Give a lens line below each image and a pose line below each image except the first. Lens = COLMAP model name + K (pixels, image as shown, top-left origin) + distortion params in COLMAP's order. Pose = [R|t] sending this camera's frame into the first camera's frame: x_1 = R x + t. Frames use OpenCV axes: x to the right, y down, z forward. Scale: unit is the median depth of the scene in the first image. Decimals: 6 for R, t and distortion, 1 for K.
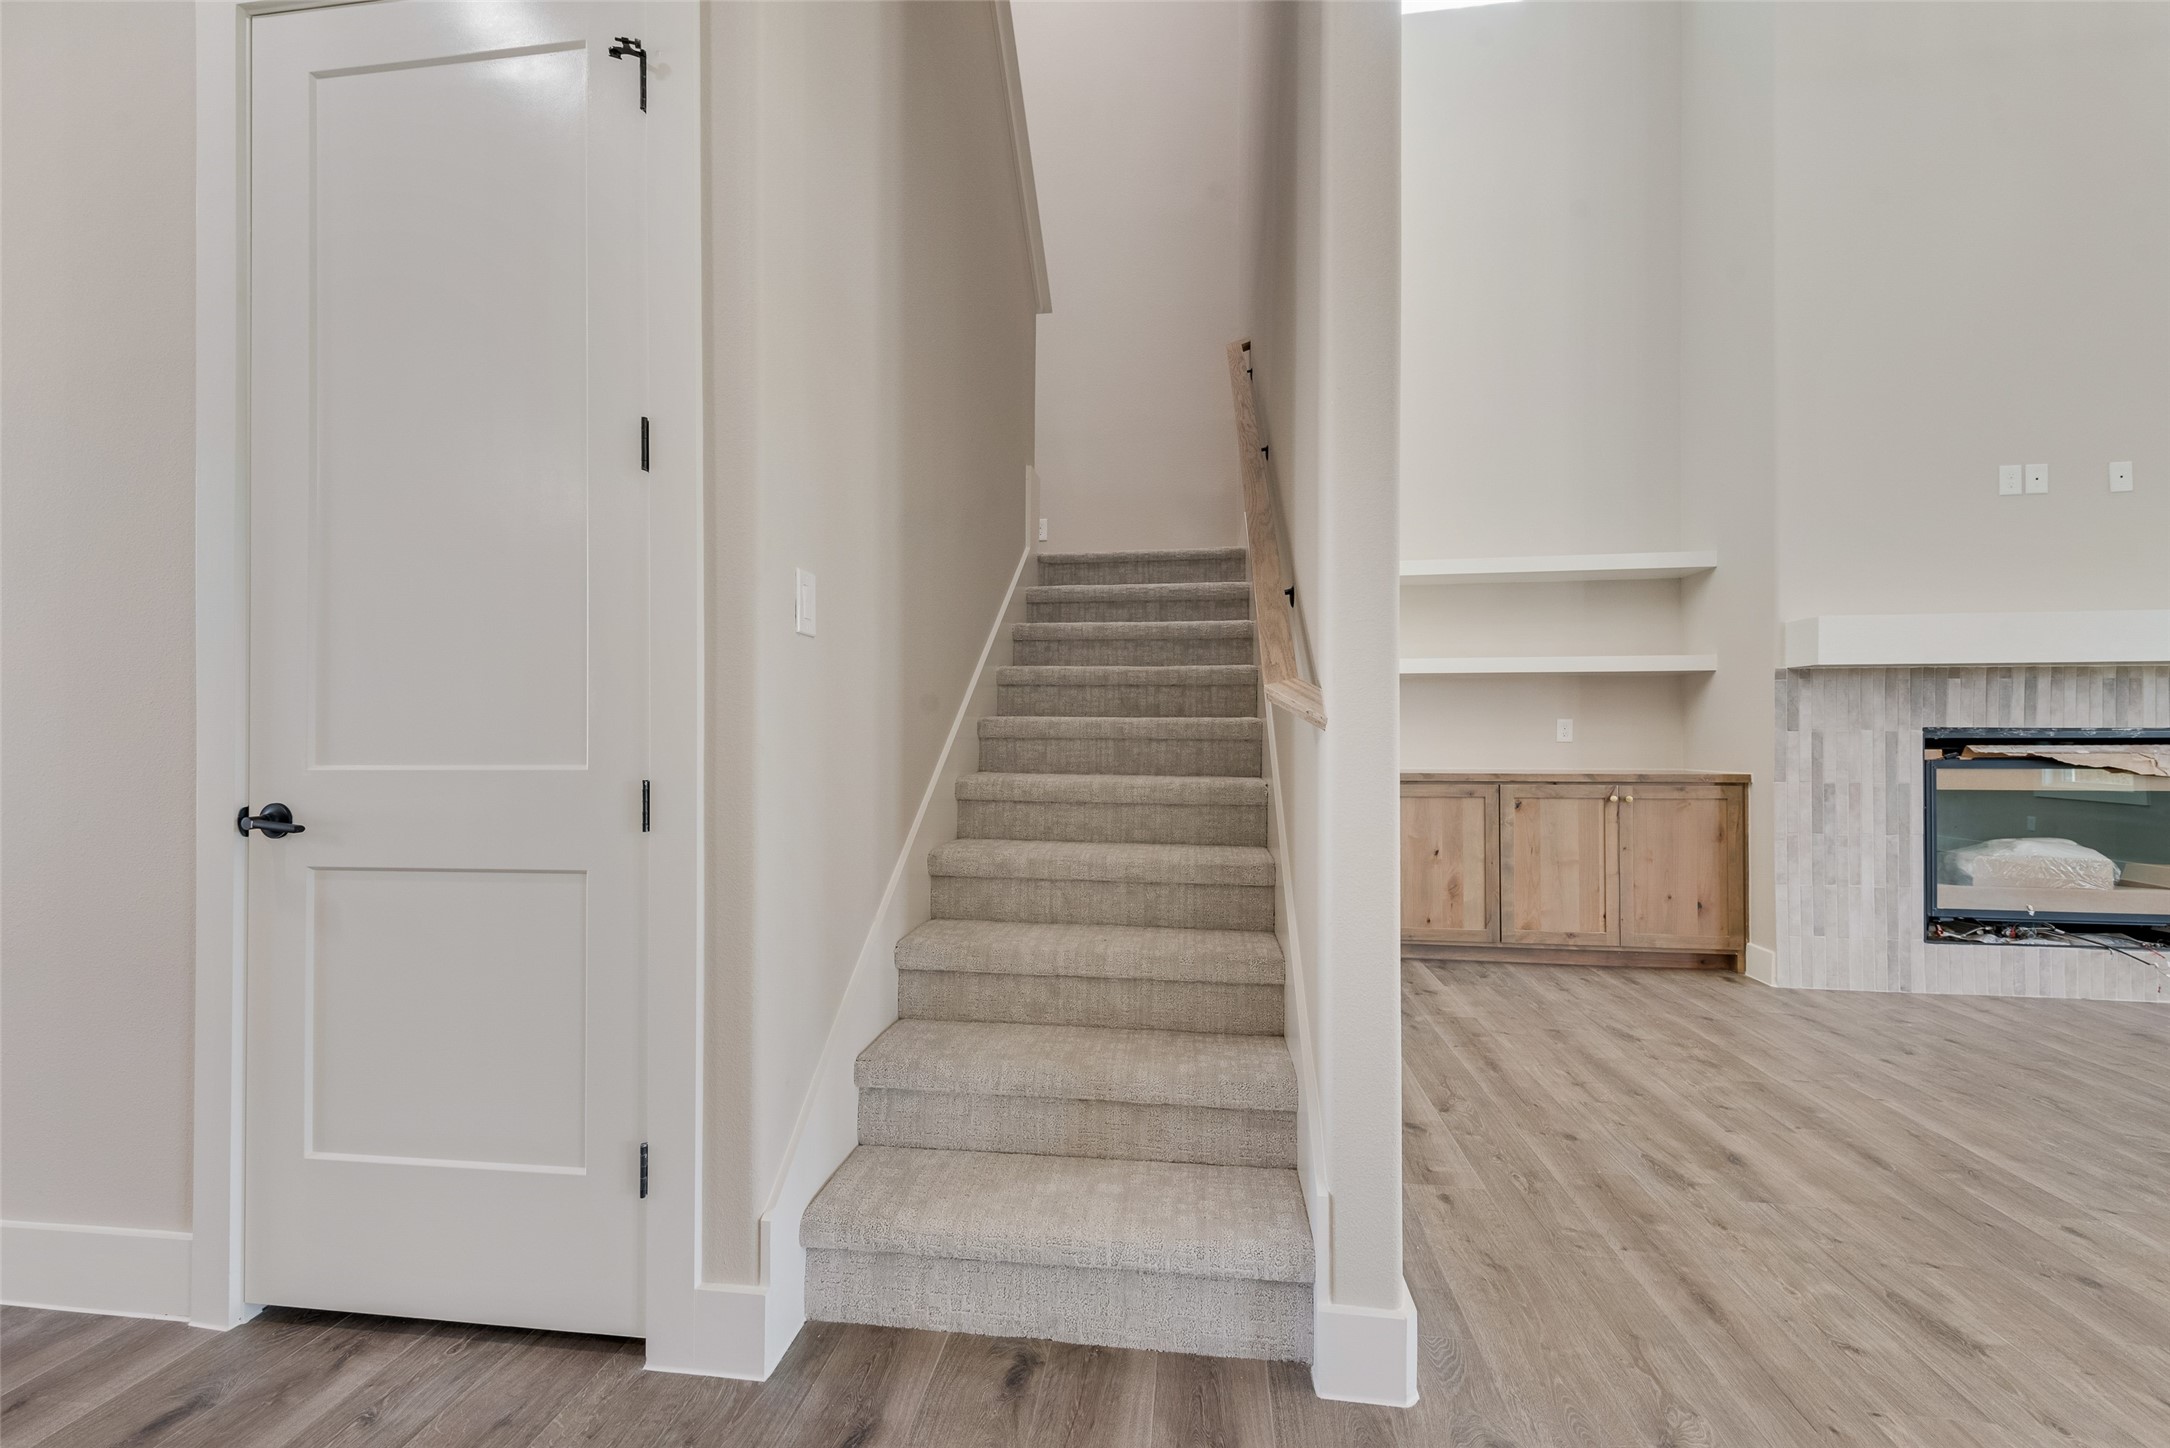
lens RADIAL K [[852.3, 0, 1082.7], [0, 852.3, 734.7], [0, 0, 1]] dist [0.019365, -0.006245]
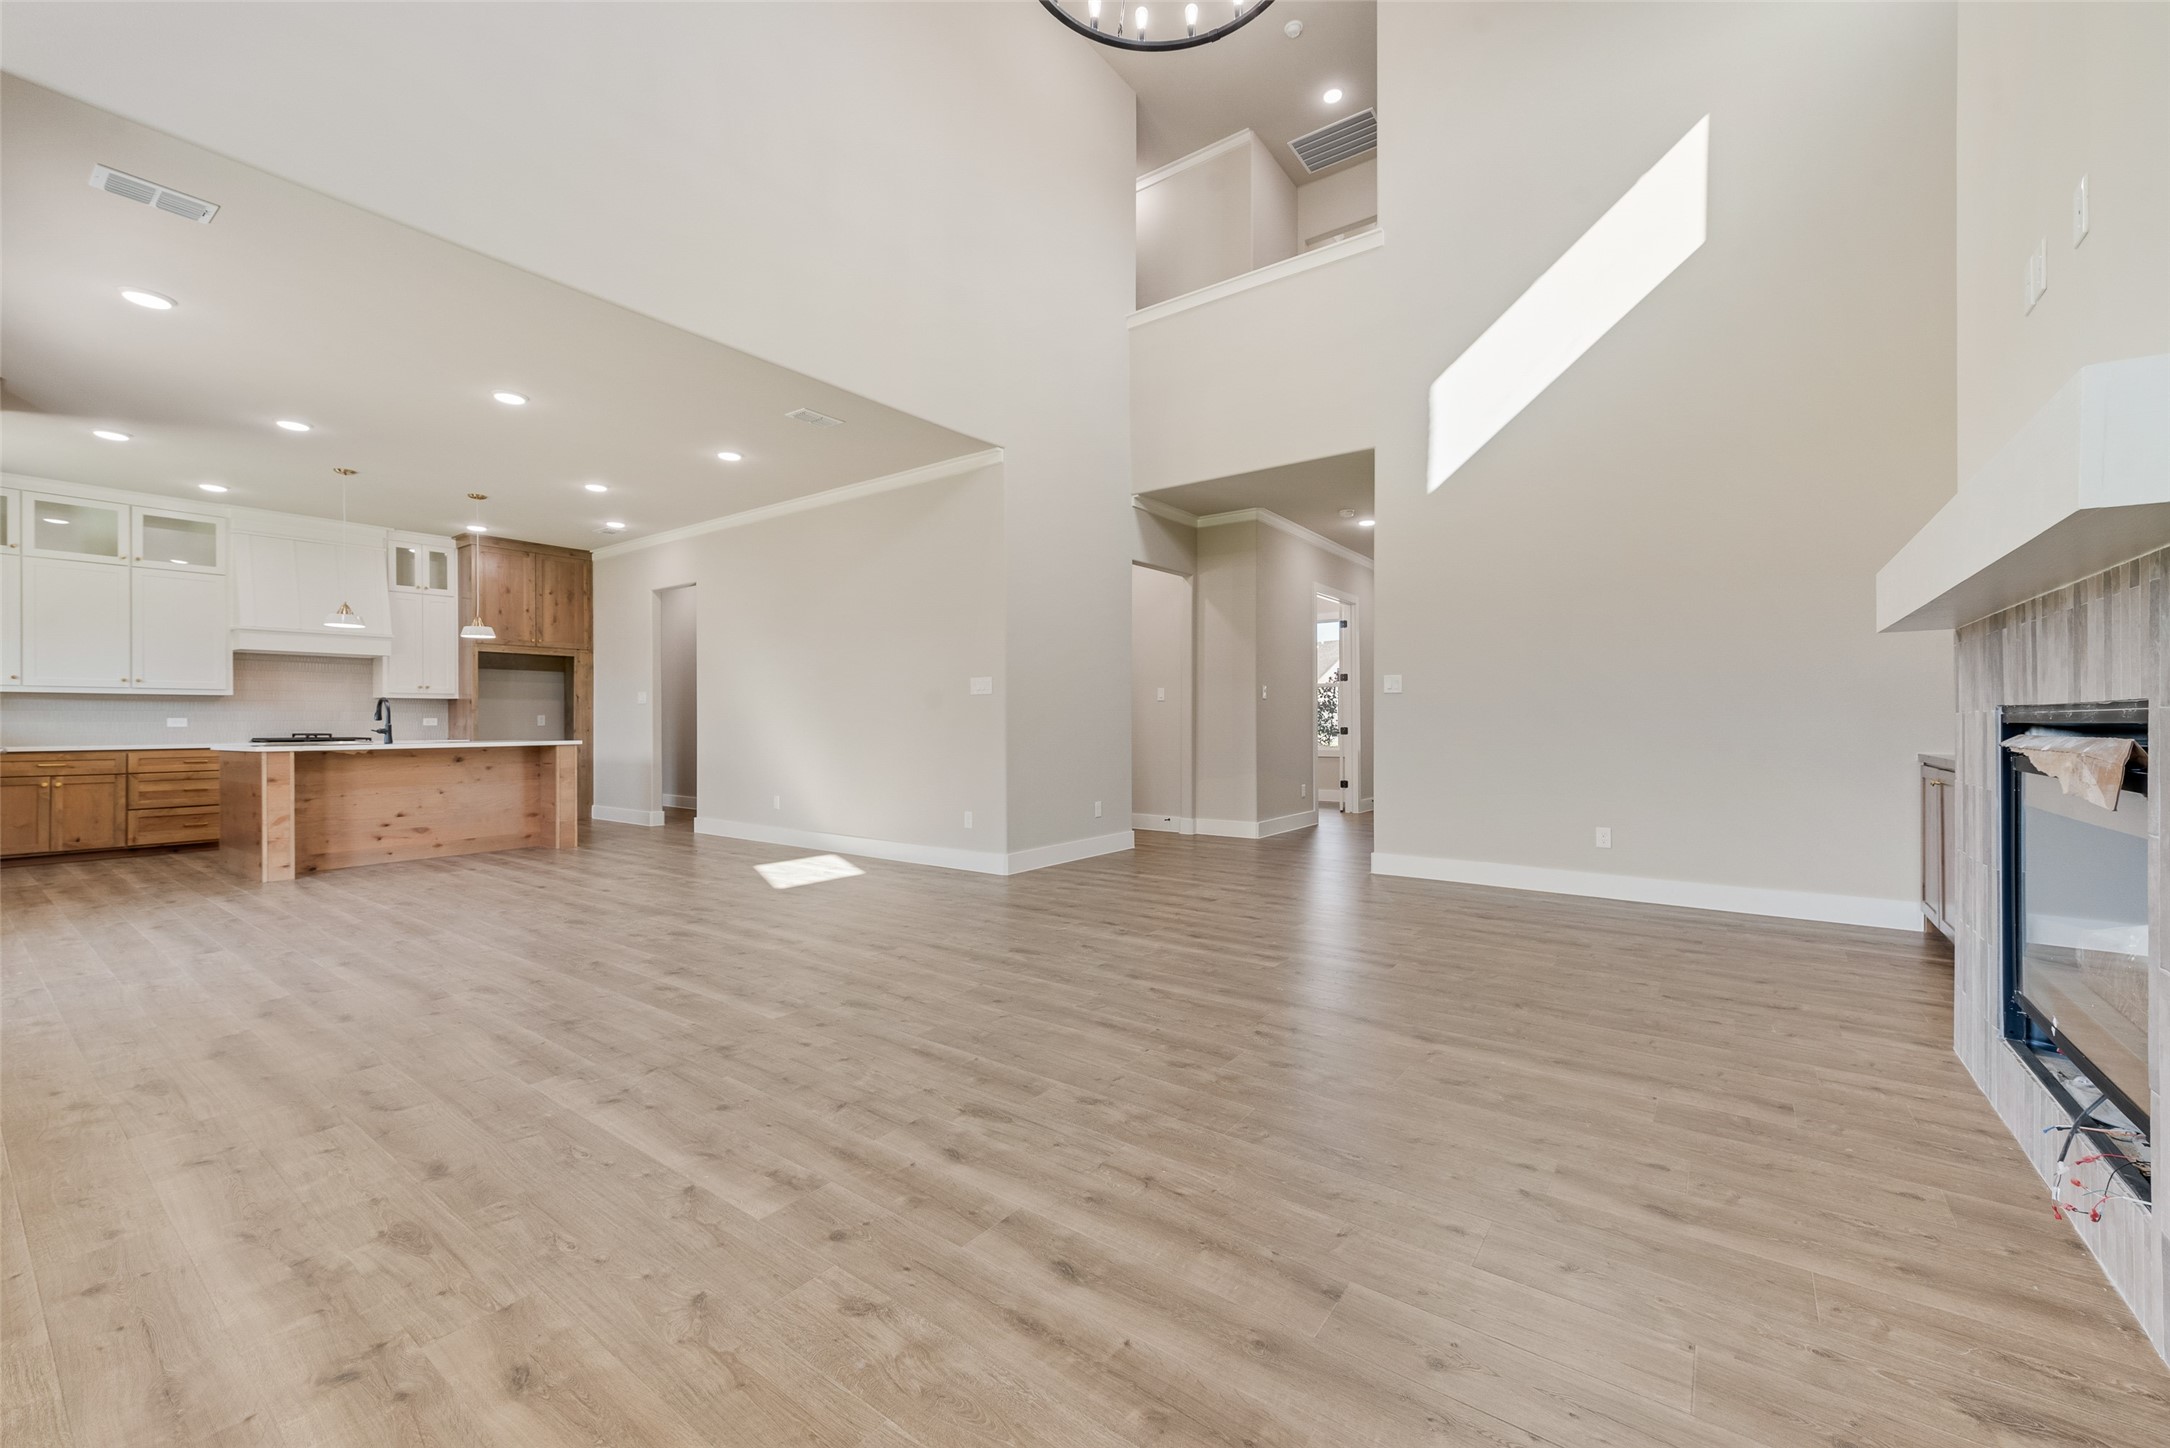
lens RADIAL K [[862.4, 0, 1094.2], [0, 862.4, 721.9], [0, 0, 1]] dist [0.004675, -0.000549]
pose [[-0.480419, 0.001412, -0.877038, 1.871722], [0.003275, 0.999995, -0.000184, 0.001882], [0.877033, -0.002961, -0.480421, 0.713156]]
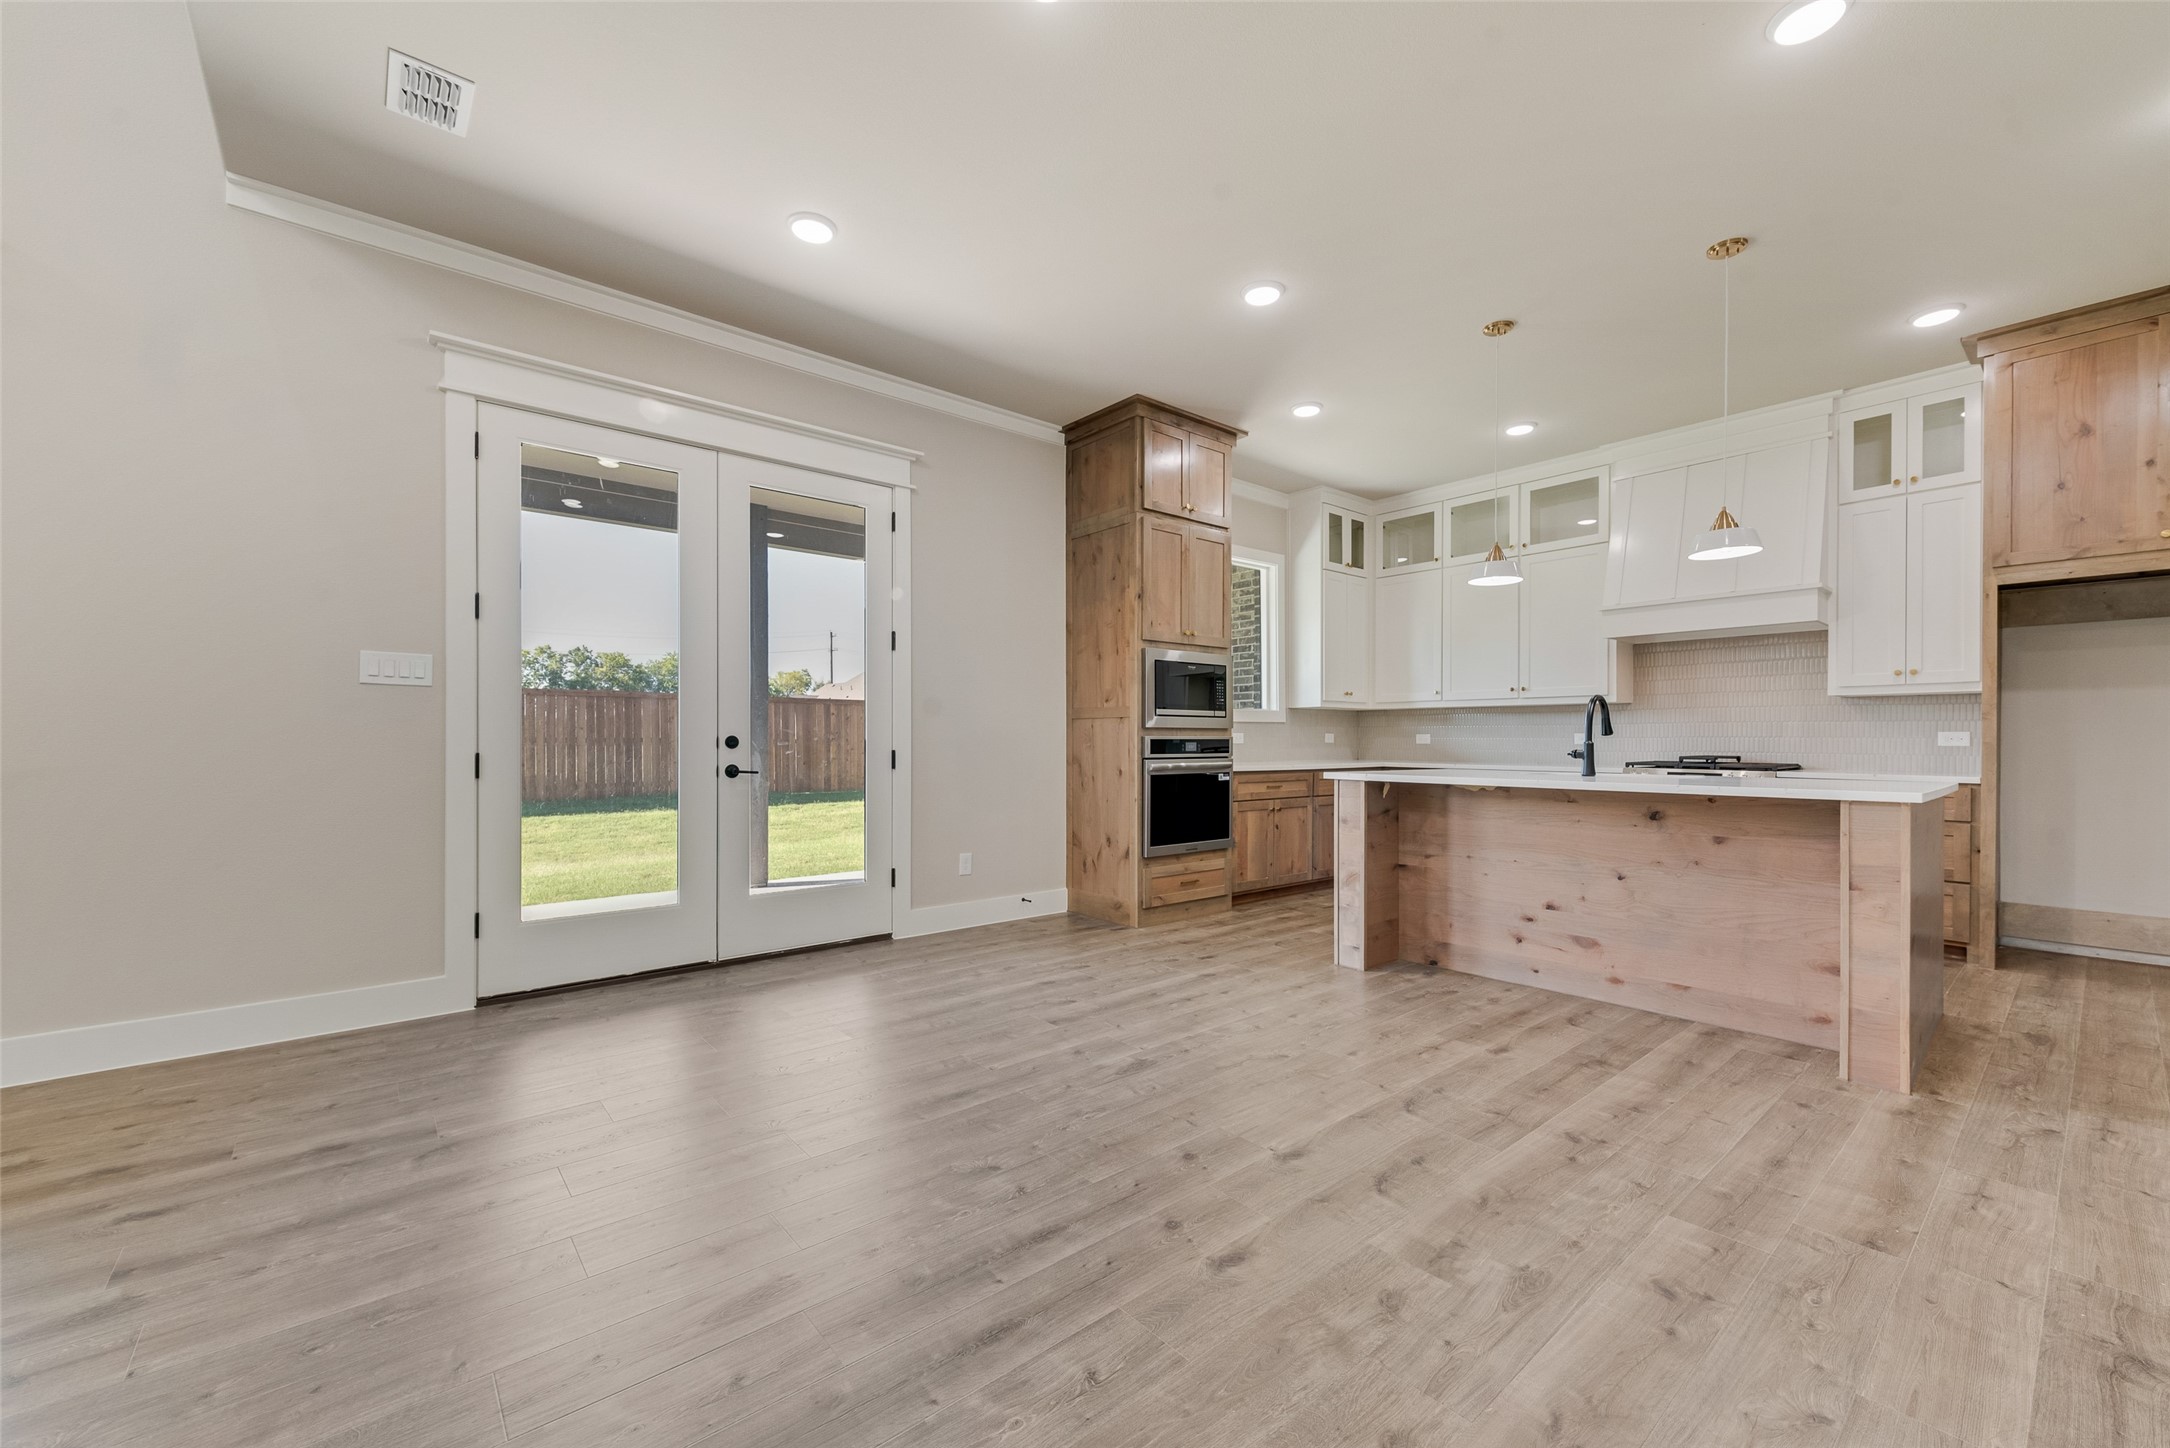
lens RADIAL K [[862.0, 0, 1088.5], [0, 862.0, 744.2], [0, 0, 1]] dist [0.027995, -0.009782]
pose [[-0.741416, -0.005935, 0.671019, 0.684347], [-0.003282, 0.999981, 0.005217, 0.000326], [-0.671038, 0.001666, -0.741421, -0.341854]]
